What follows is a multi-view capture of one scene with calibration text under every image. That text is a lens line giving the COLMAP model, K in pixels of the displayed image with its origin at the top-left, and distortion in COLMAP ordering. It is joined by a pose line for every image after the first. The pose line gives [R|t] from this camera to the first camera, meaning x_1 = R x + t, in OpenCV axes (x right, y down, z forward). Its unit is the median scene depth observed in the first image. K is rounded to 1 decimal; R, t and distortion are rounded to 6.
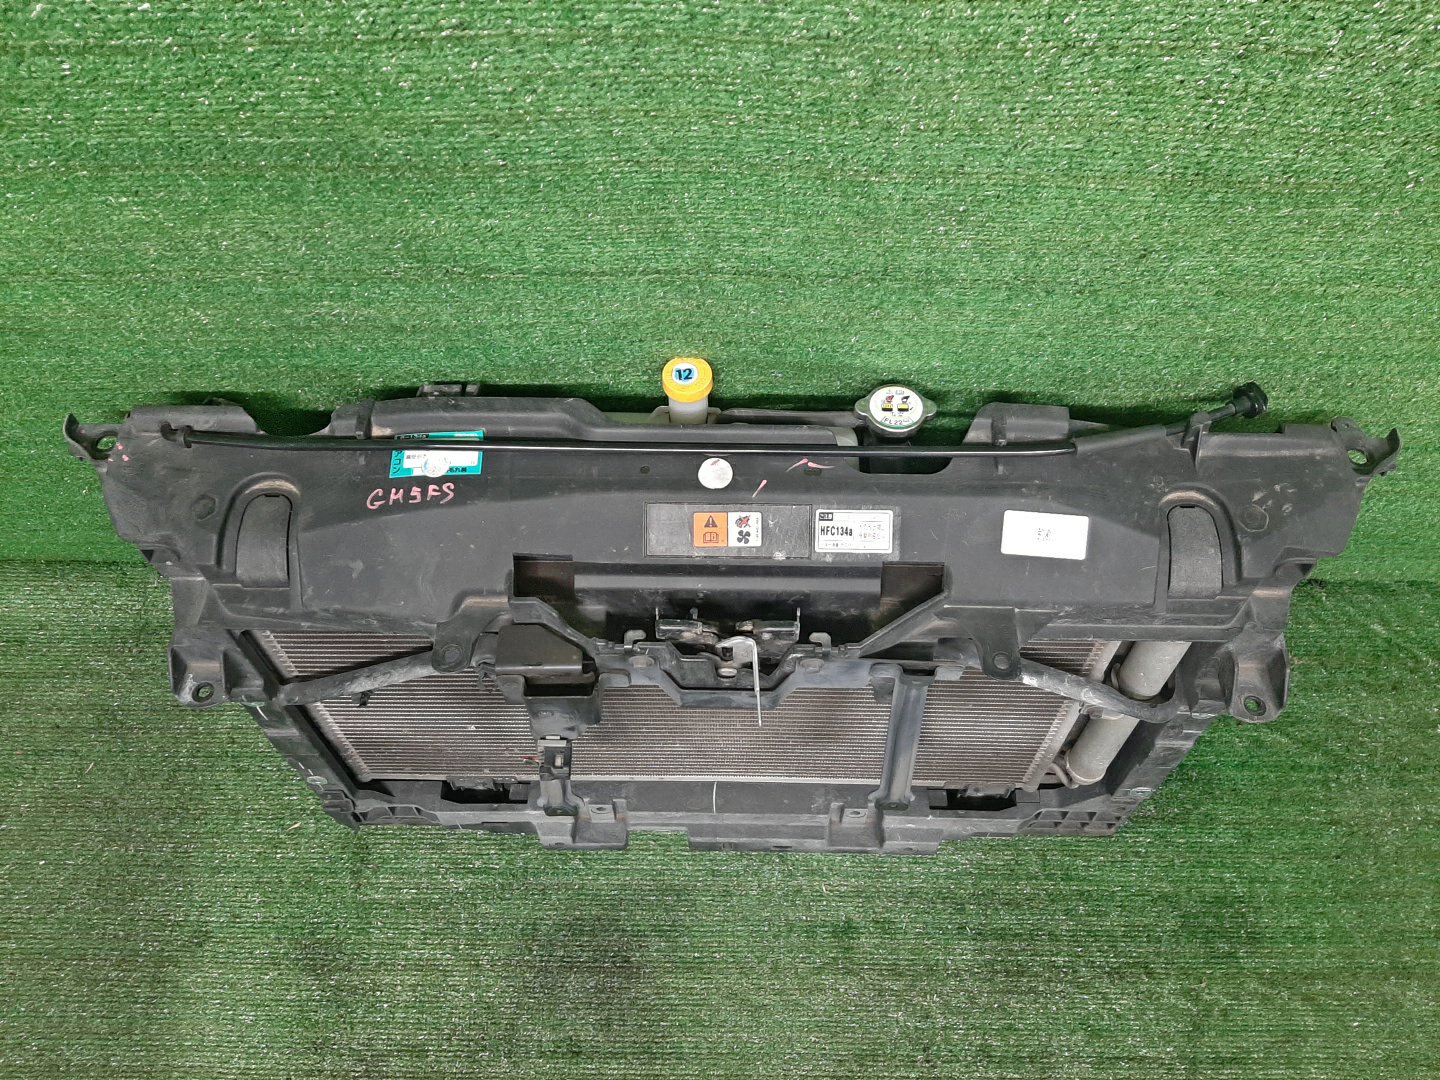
lens RADIAL K [[1093.3, 0, 721.7], [0, 1093.3, 526.0], [0, 0, 1]] dist [0.019826, -0.063875]
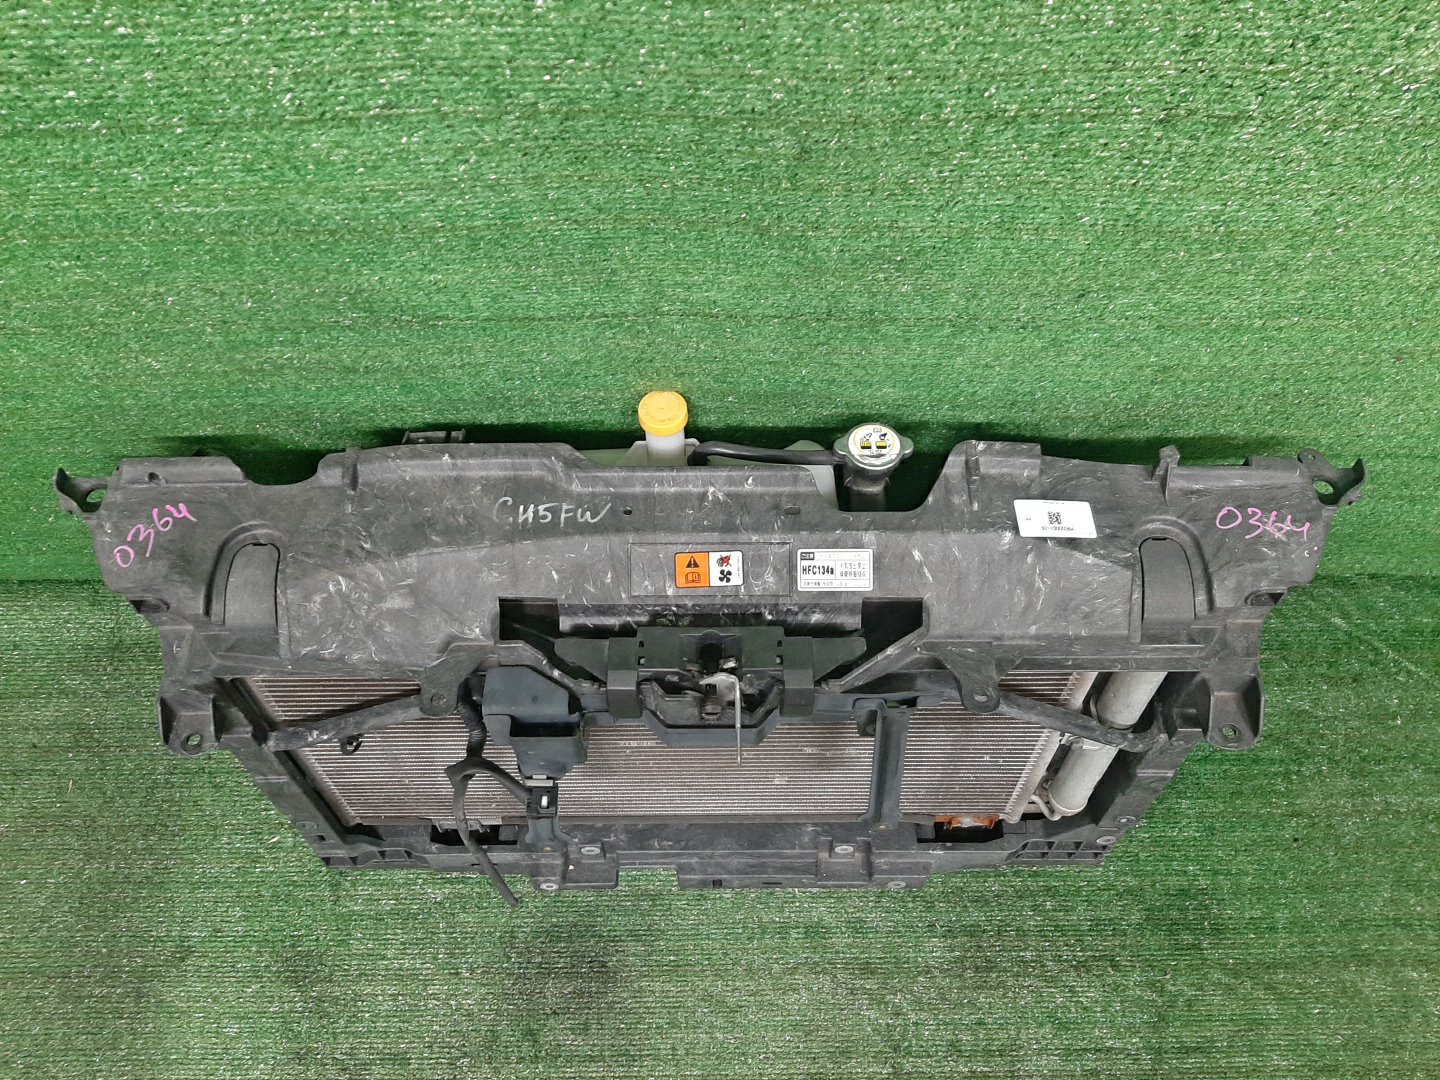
lens RADIAL K [[1093.3, 0, 723.8], [0, 1093.3, 523.6], [0, 0, 1]] dist [0.019826, -0.063875]
pose [[0.999749, -0.019220, 0.011499, 0.021633], [0.018915, 0.999480, 0.026100, -0.039285], [-0.011995, -0.025876, 0.999593, -0.008318]]
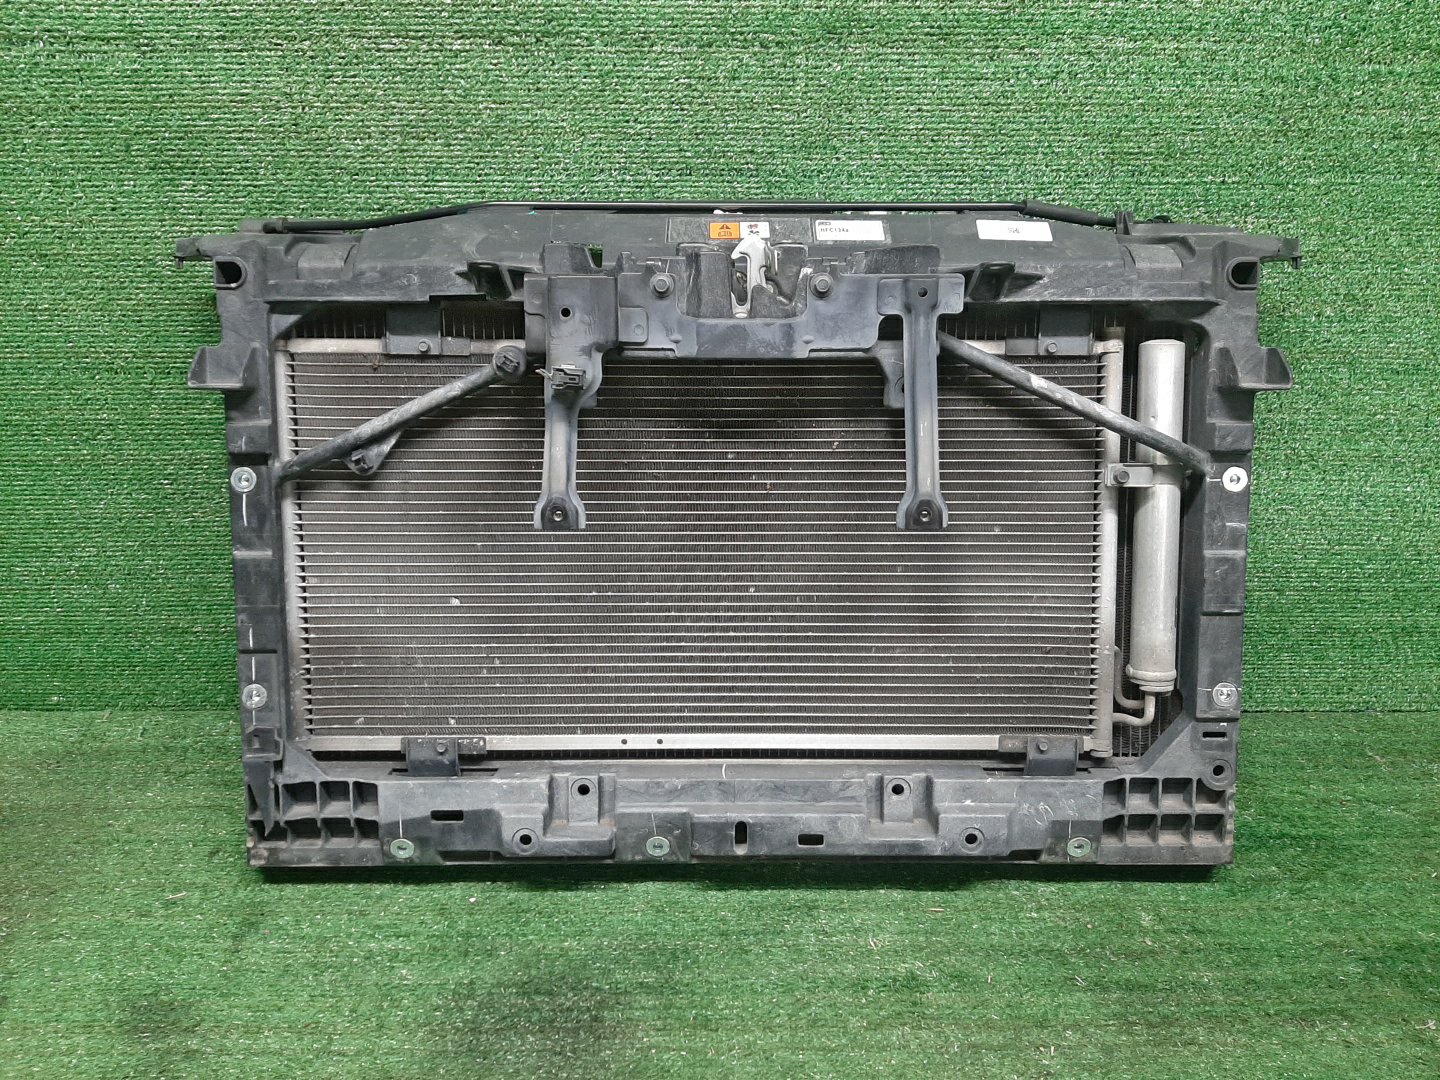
lens RADIAL K [[1093.3, 0, 718.6], [0, 1093.3, 541.2], [0, 0, 1]] dist [0.019826, -0.063875]
pose [[0.999879, 0.002457, 0.015350, -0.022996], [0.009831, 0.664966, -0.746809, 0.737625], [-0.012042, 0.746870, 0.664861, 0.325749]]
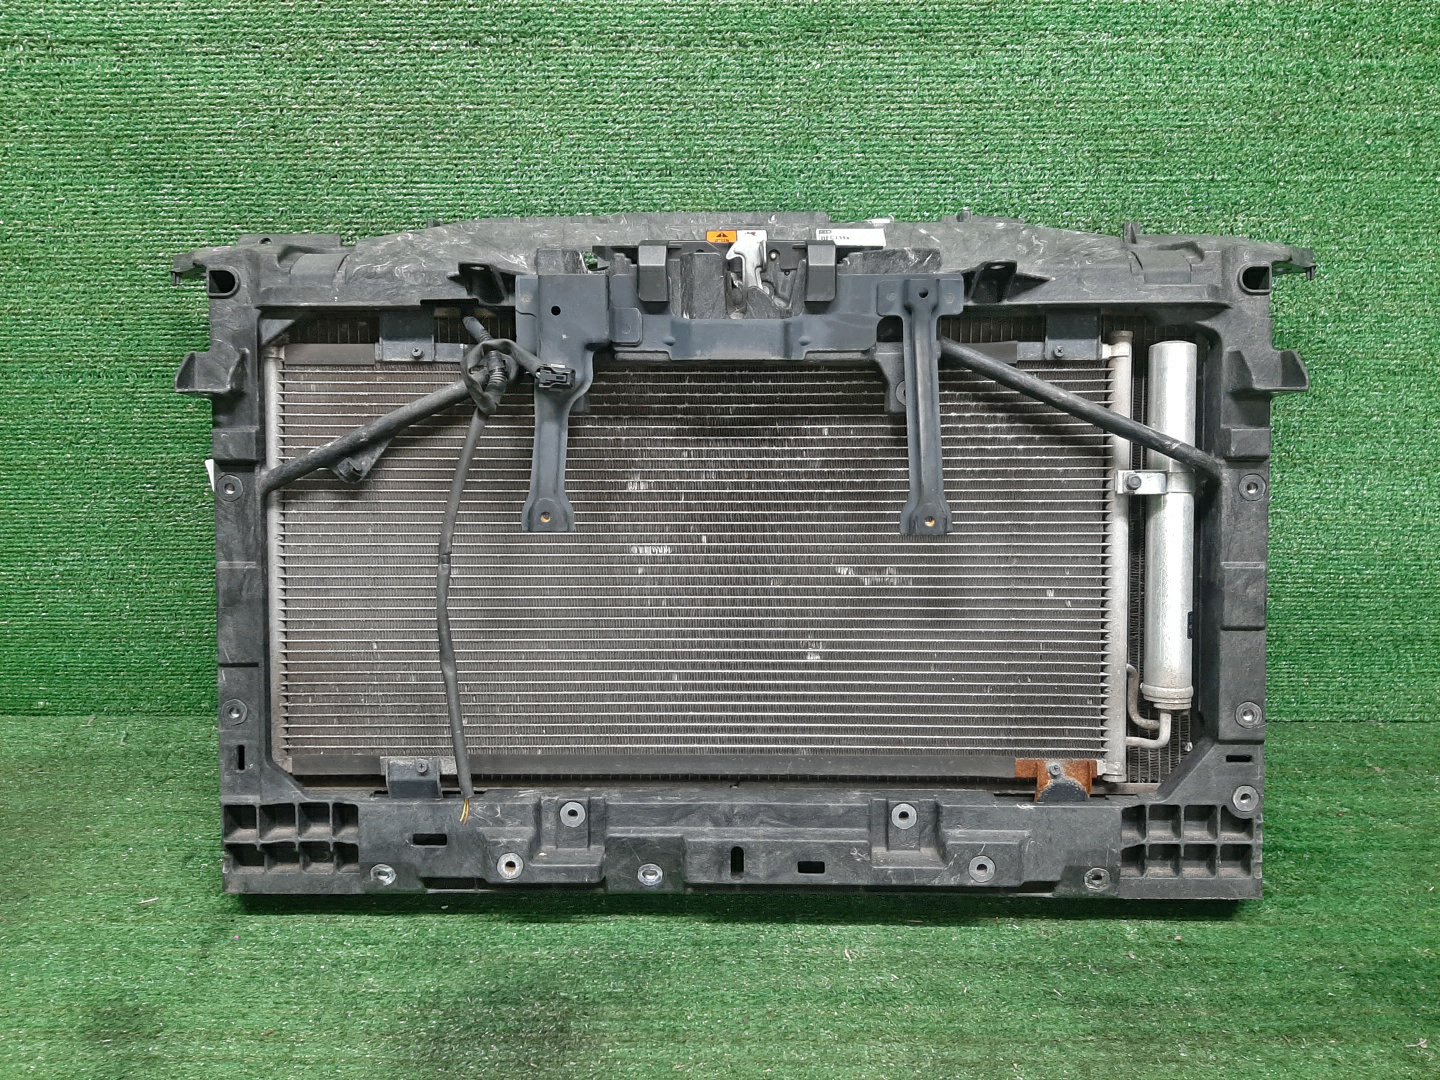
lens RADIAL K [[1093.3, 0, 719.0], [0, 1093.3, 540.6], [0, 0, 1]] dist [0.019826, -0.063875]
pose [[0.999987, 0.003651, -0.003478, 0.010678], [-0.005021, 0.657086, -0.753799, 0.732954], [-0.000467, 0.753807, 0.657096, 0.337552]]
